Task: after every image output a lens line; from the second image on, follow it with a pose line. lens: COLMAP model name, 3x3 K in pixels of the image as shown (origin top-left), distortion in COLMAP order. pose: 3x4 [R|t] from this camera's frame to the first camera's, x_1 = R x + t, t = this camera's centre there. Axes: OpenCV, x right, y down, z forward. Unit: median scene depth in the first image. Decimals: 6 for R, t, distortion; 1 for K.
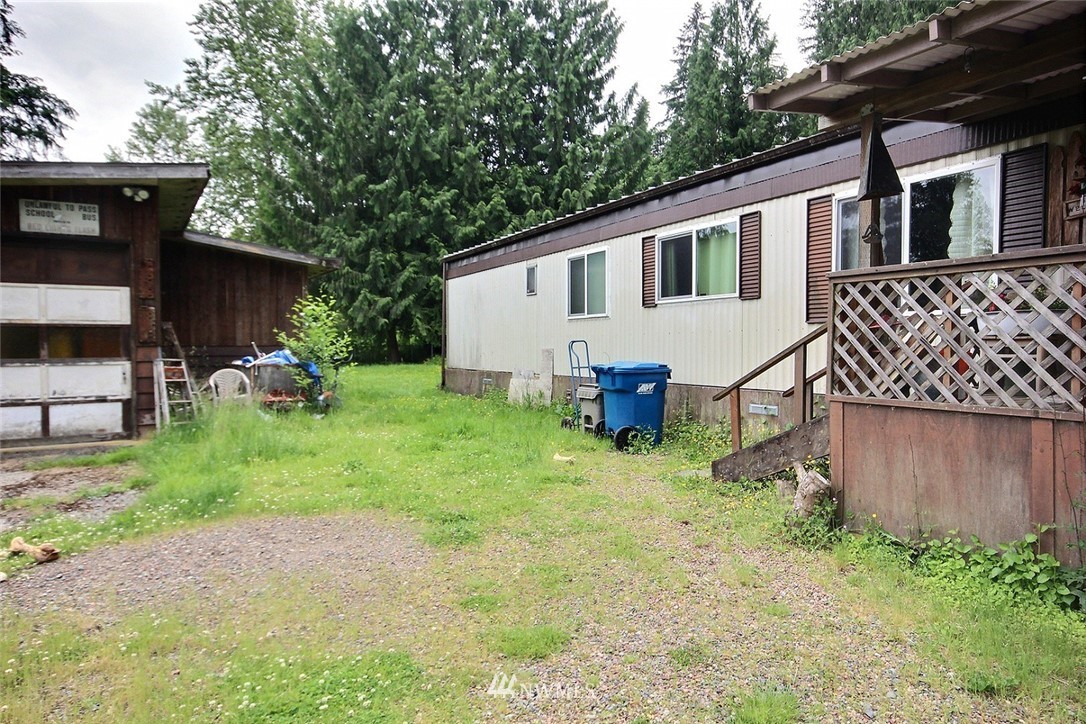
lens RADIAL K [[663.1, 0, 561.7], [0, 663.1, 365.0], [0, 0, 1]] dist [0.001227, 0.002212]
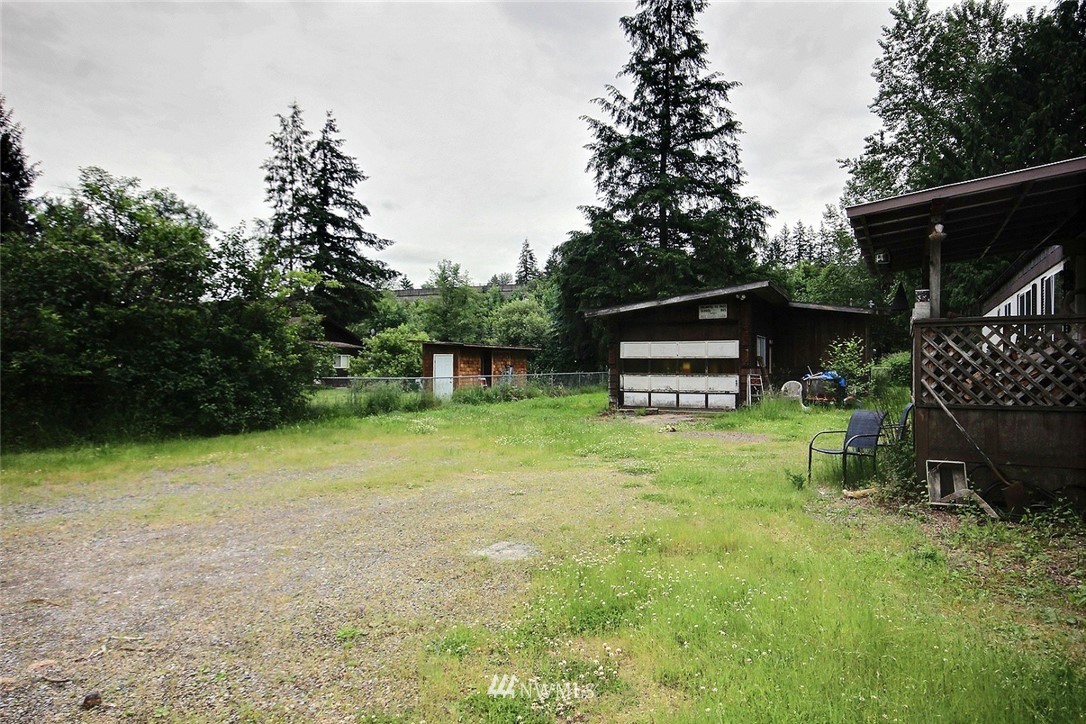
lens RADIAL K [[663.1, 0, 561.7], [0, 663.1, 365.0], [0, 0, 1]] dist [0.001227, 0.002212]
pose [[0.538571, -0.006011, -0.842559, 0.828810], [-0.024042, 0.999458, -0.022499, 0.022407], [0.842237, 0.032374, 0.538134, -0.615231]]
